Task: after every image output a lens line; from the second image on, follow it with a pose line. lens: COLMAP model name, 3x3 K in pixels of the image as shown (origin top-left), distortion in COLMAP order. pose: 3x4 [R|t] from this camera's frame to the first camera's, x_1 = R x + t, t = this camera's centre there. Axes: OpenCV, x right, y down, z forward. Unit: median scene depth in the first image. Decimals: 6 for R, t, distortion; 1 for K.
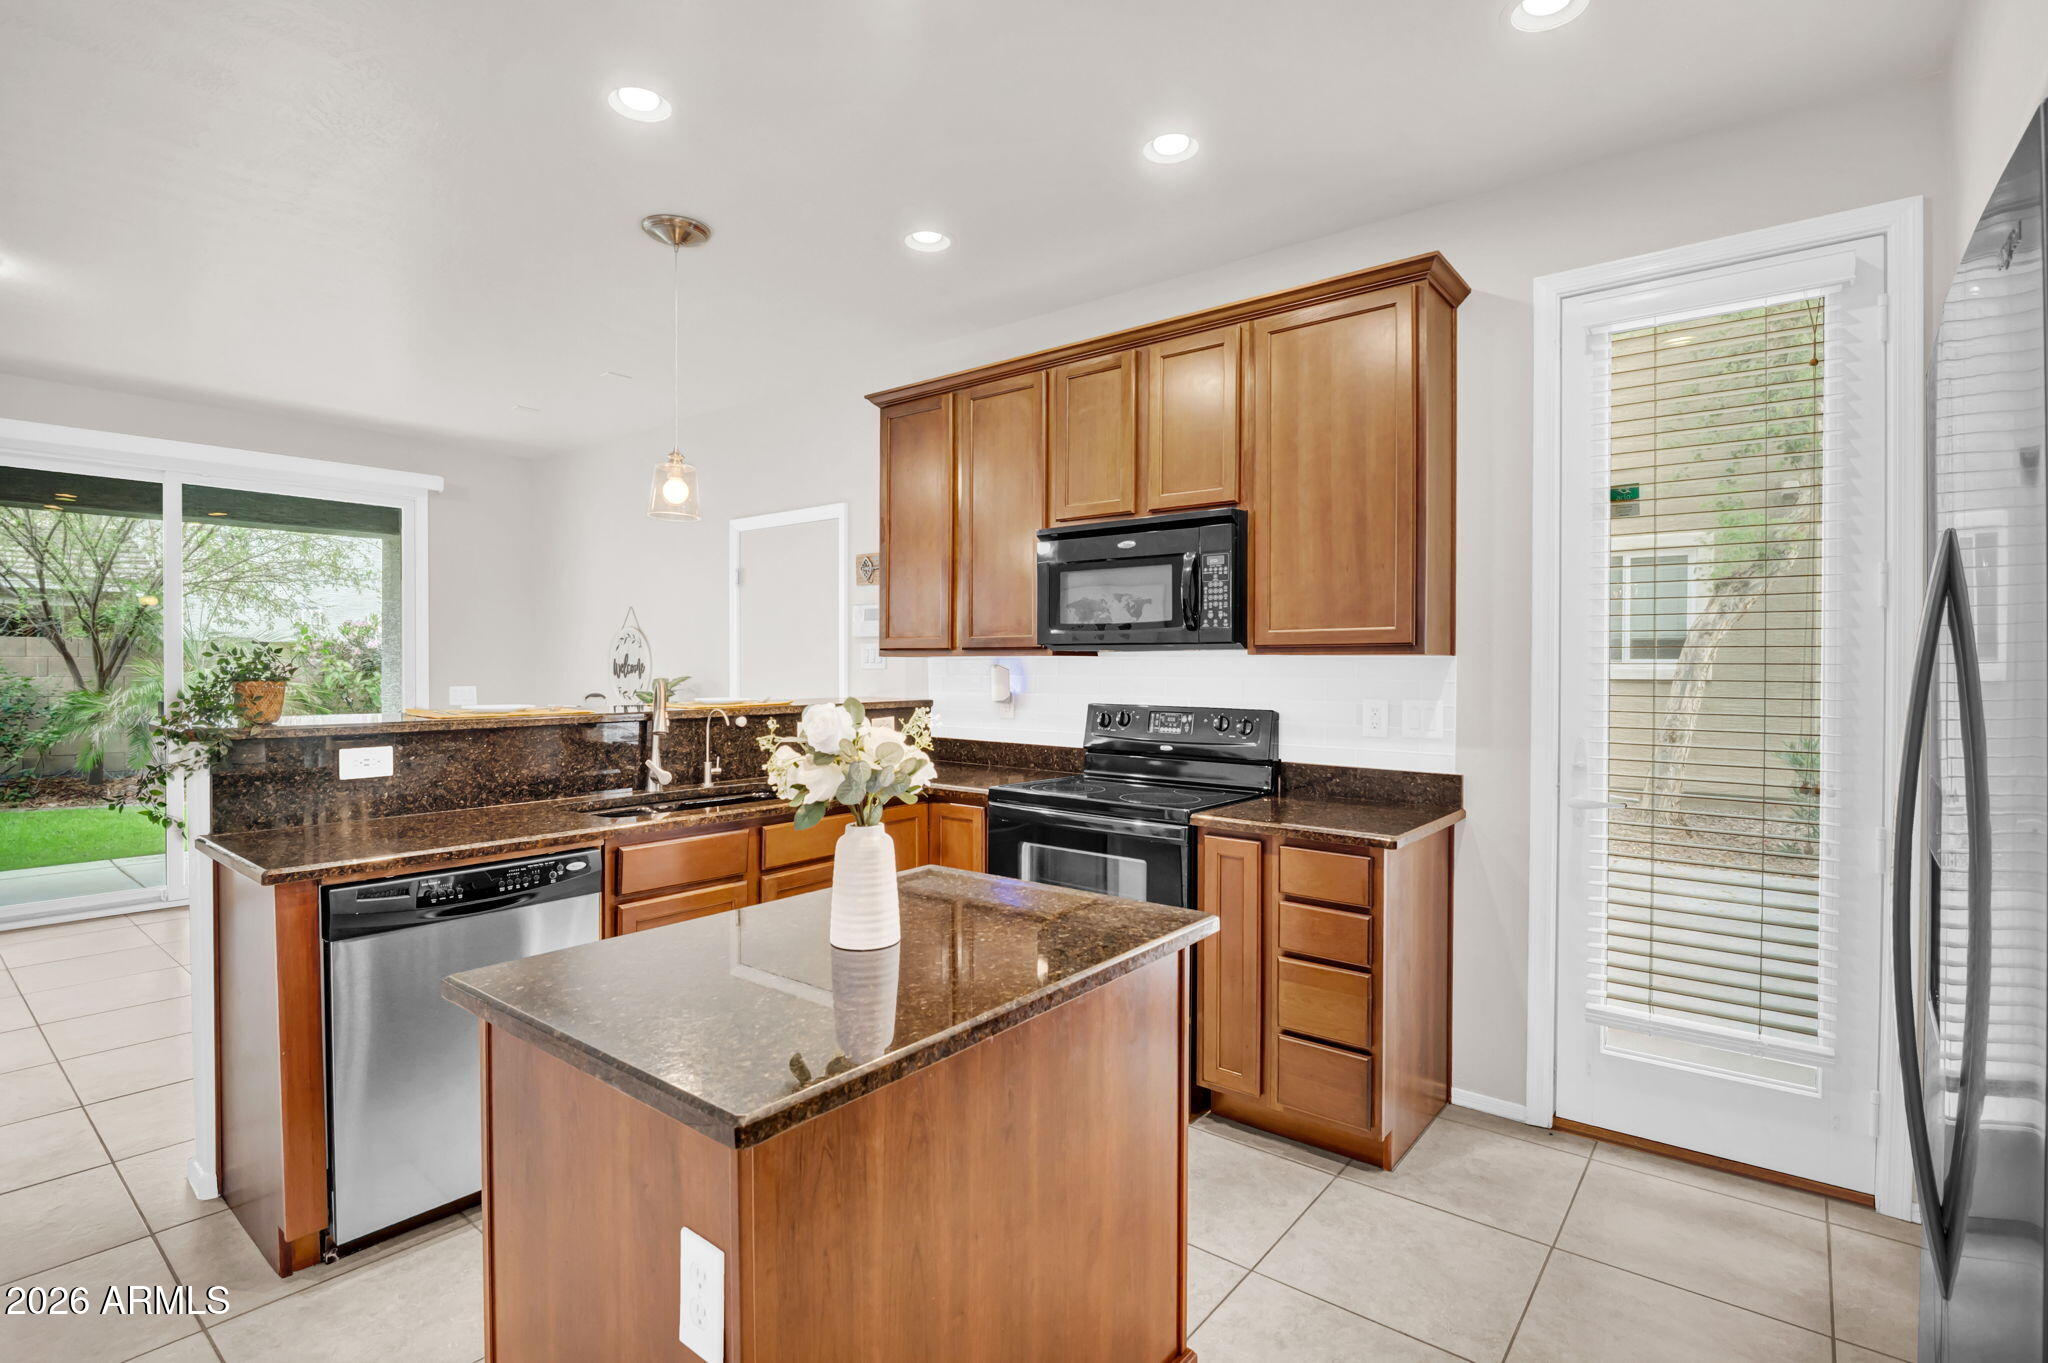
lens RADIAL K [[968.0, 0, 1014.1], [0, 968.0, 666.1], [0, 0, 1]] dist [-0.012088, -0.006326]
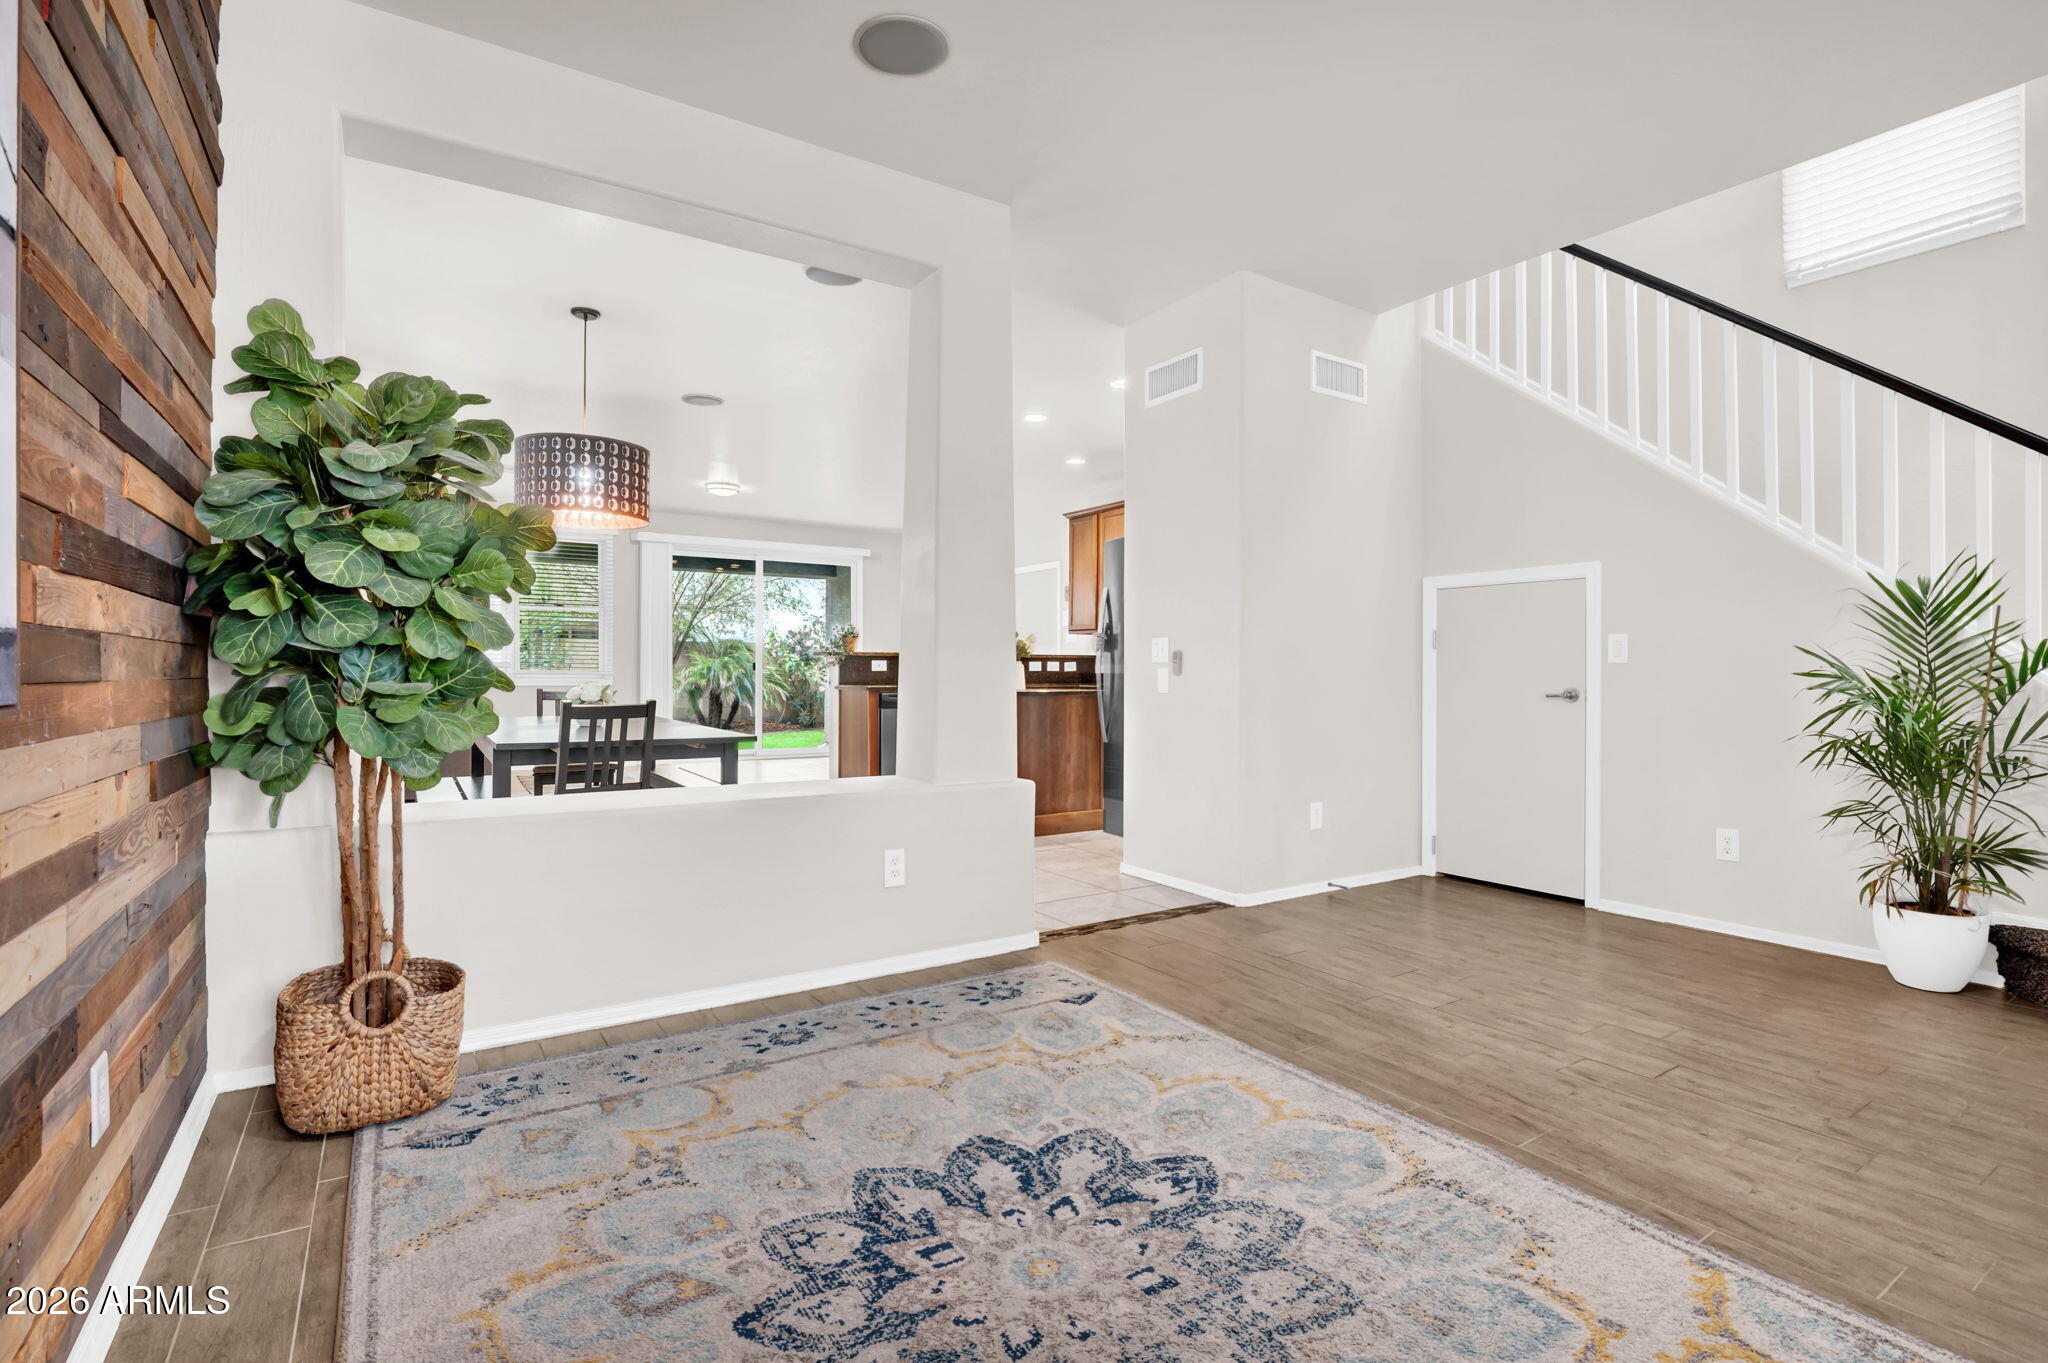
lens RADIAL K [[968.0, 0, 996.2], [0, 968.0, 673.7], [0, 0, 1]] dist [-0.012088, -0.006326]
pose [[0.944296, 0.001951, -0.329092, 0.518066], [-0.004127, 0.999974, -0.005915, 0.116101], [0.329072, 0.006944, 0.944279, -1.363341]]
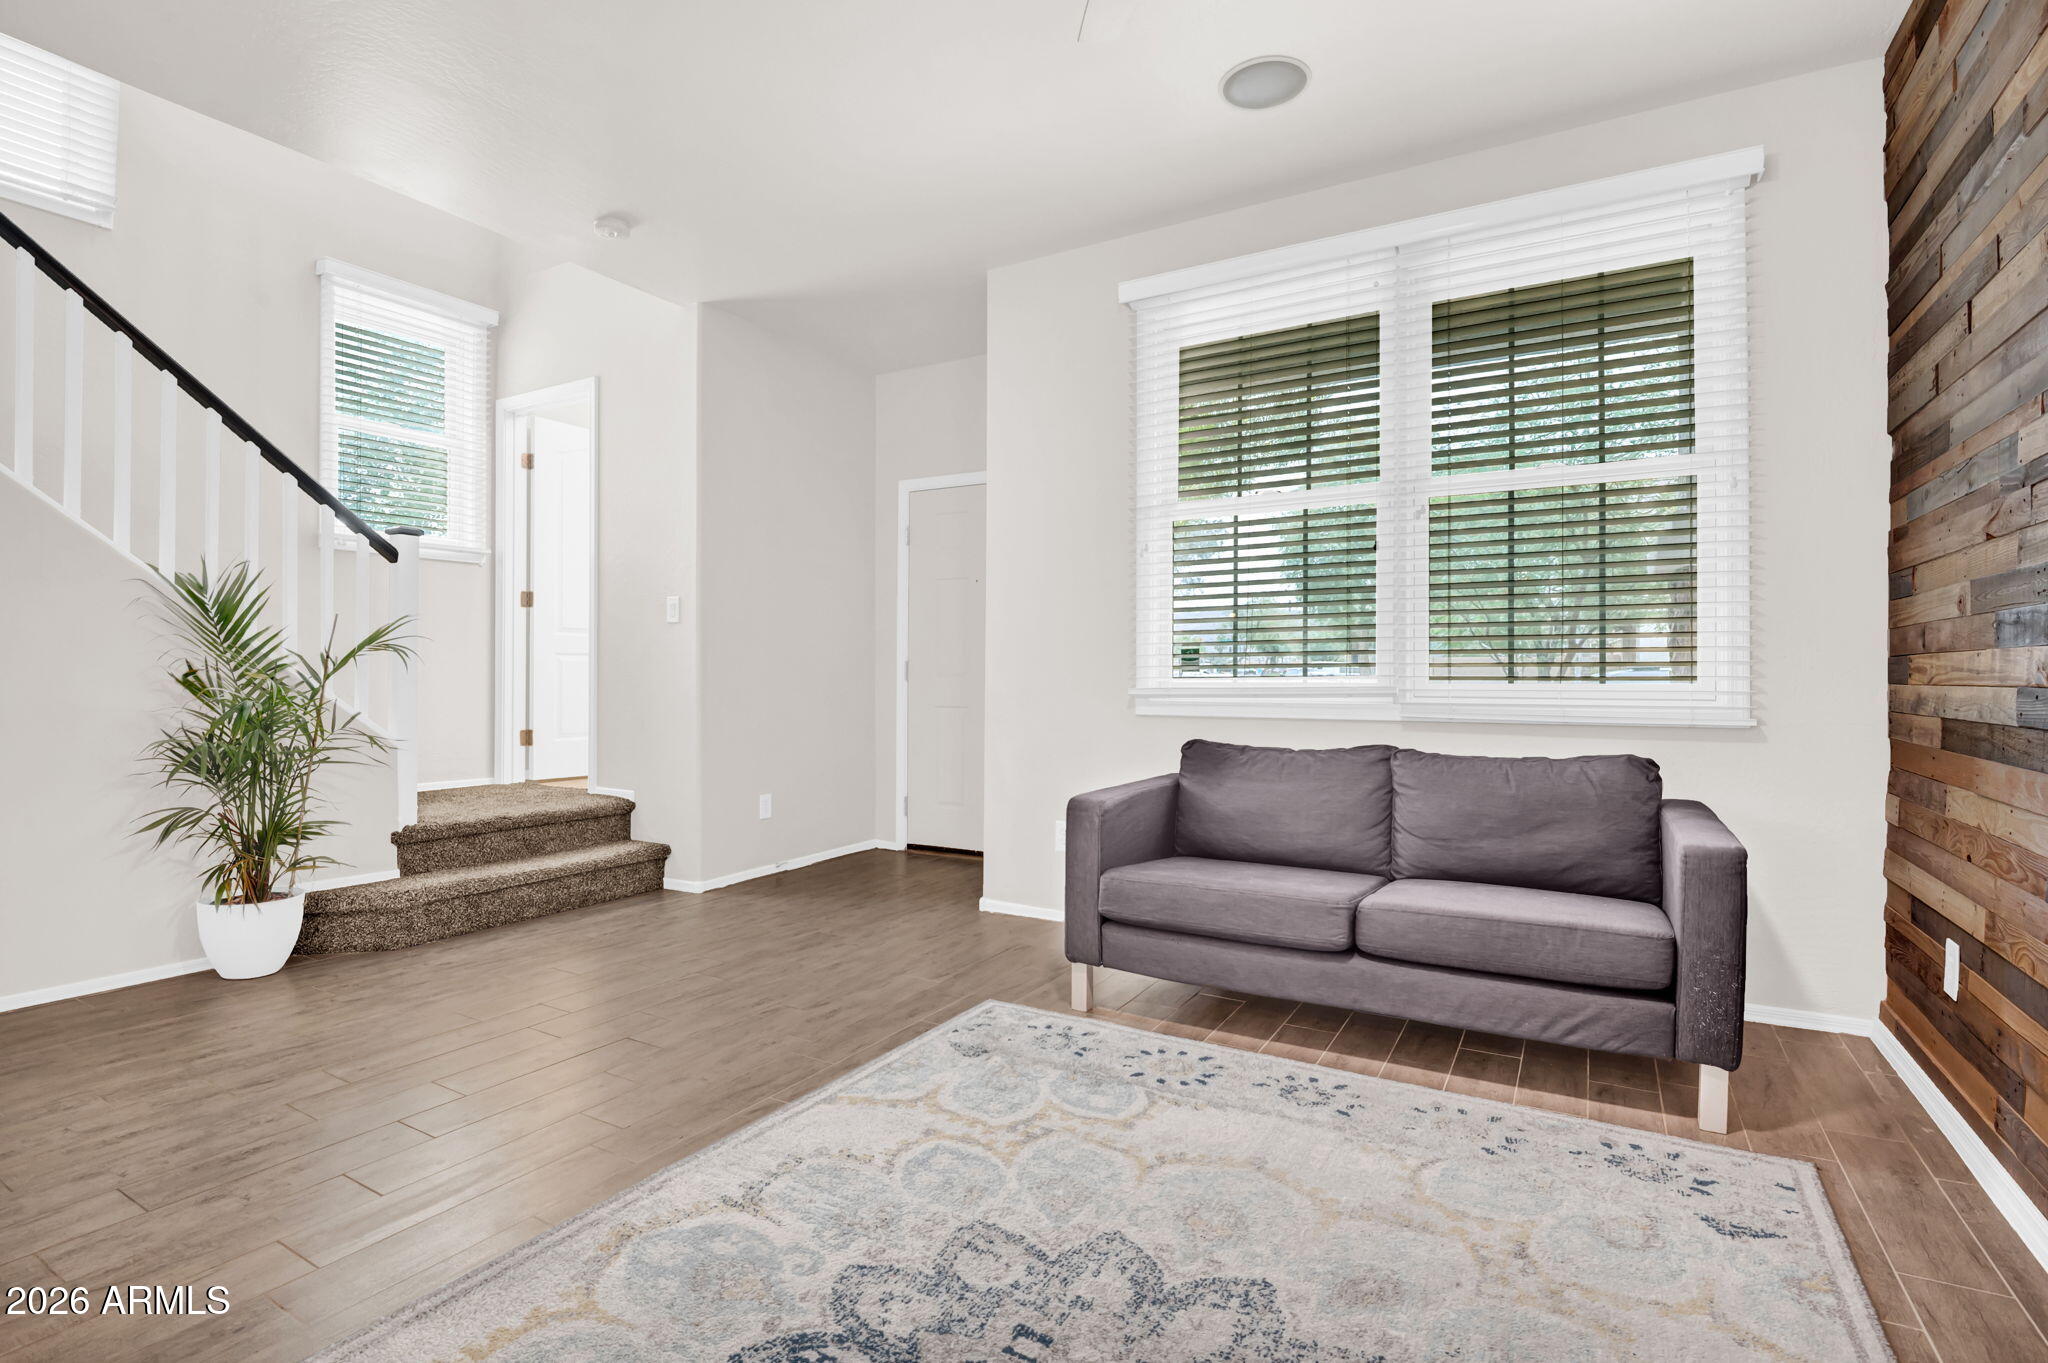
lens RADIAL K [[968.0, 0, 1020.6], [0, 968.0, 669.8], [0, 0, 1]] dist [-0.012088, -0.006326]
pose [[-0.145696, 0.000163, 0.989329, -0.022018], [0.007710, 0.999970, 0.000971, 0.108075], [-0.989299, 0.007769, -0.145693, -0.793144]]
